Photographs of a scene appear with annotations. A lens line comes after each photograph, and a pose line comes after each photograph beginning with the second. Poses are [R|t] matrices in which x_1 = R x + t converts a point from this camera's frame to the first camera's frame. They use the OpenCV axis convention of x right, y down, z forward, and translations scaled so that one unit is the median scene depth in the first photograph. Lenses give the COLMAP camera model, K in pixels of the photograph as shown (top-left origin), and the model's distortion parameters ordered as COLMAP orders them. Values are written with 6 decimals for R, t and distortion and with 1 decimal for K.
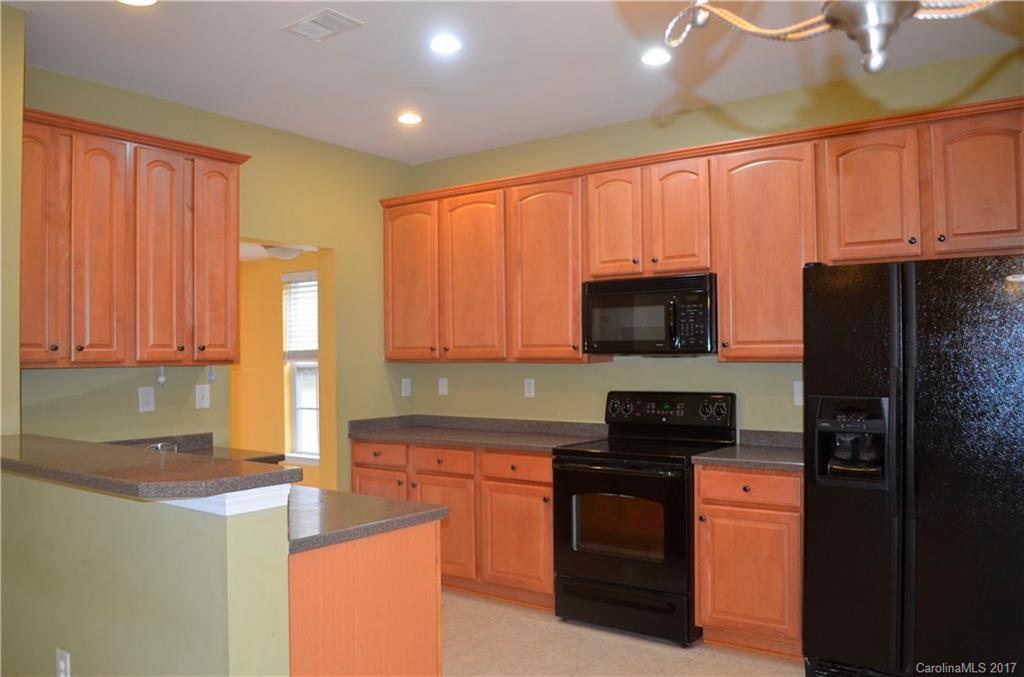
lens RADIAL K [[814.9, 0, 517.8], [0, 814.9, 340.0], [0, 0, 1]] dist [-0.080277, -0.005806]
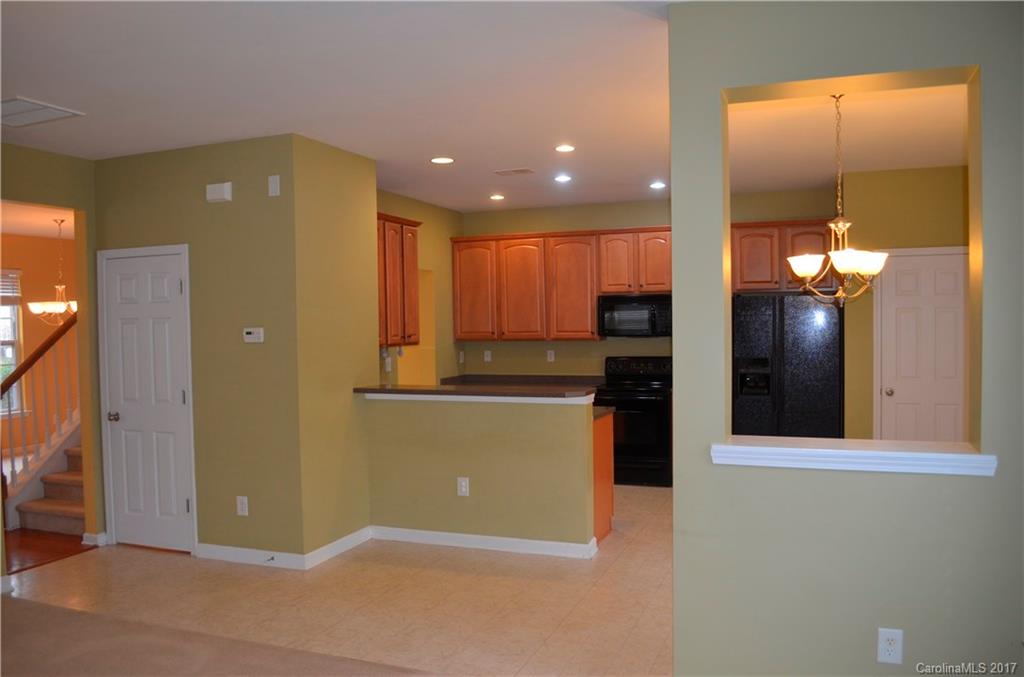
lens RADIAL K [[814.9, 0, 517.8], [0, 814.9, 340.0], [0, 0, 1]] dist [-0.080277, -0.005806]
pose [[0.964210, -0.009210, 0.264981, -0.558431], [-0.000830, 0.999287, 0.037751, -0.041597], [-0.265140, -0.036620, 0.963514, -0.668475]]
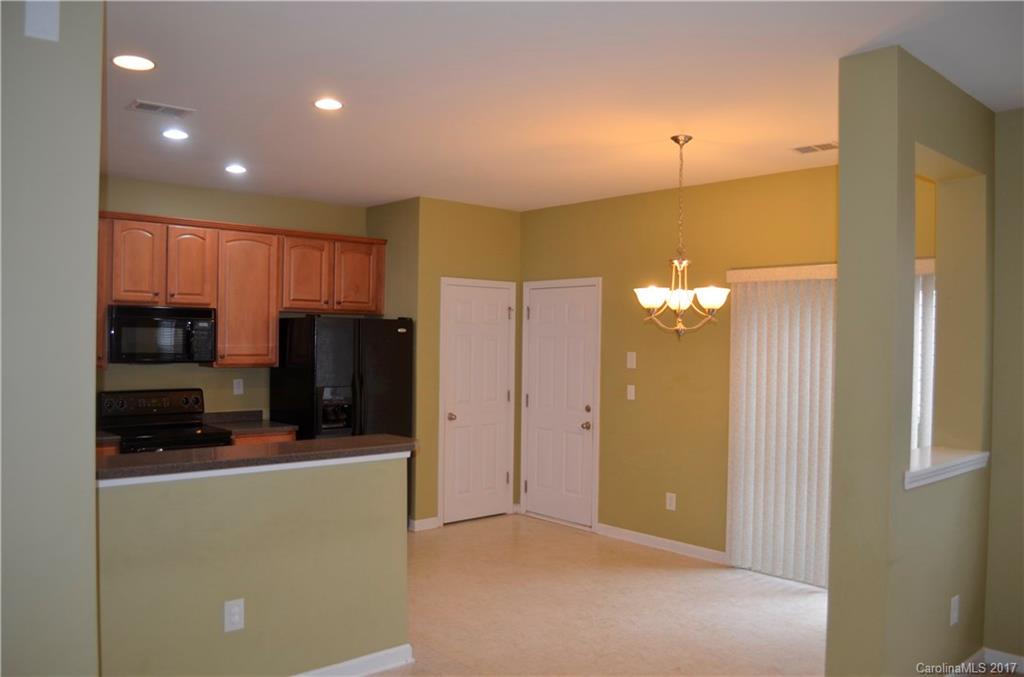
lens RADIAL K [[814.9, 0, 517.8], [0, 814.9, 340.0], [0, 0, 1]] dist [-0.080277, -0.005806]
pose [[0.203872, 0.010234, 0.978944, -0.989110], [-0.031334, 0.999501, -0.003923, -0.032614], [-0.978496, -0.029874, 0.204091, 0.133781]]
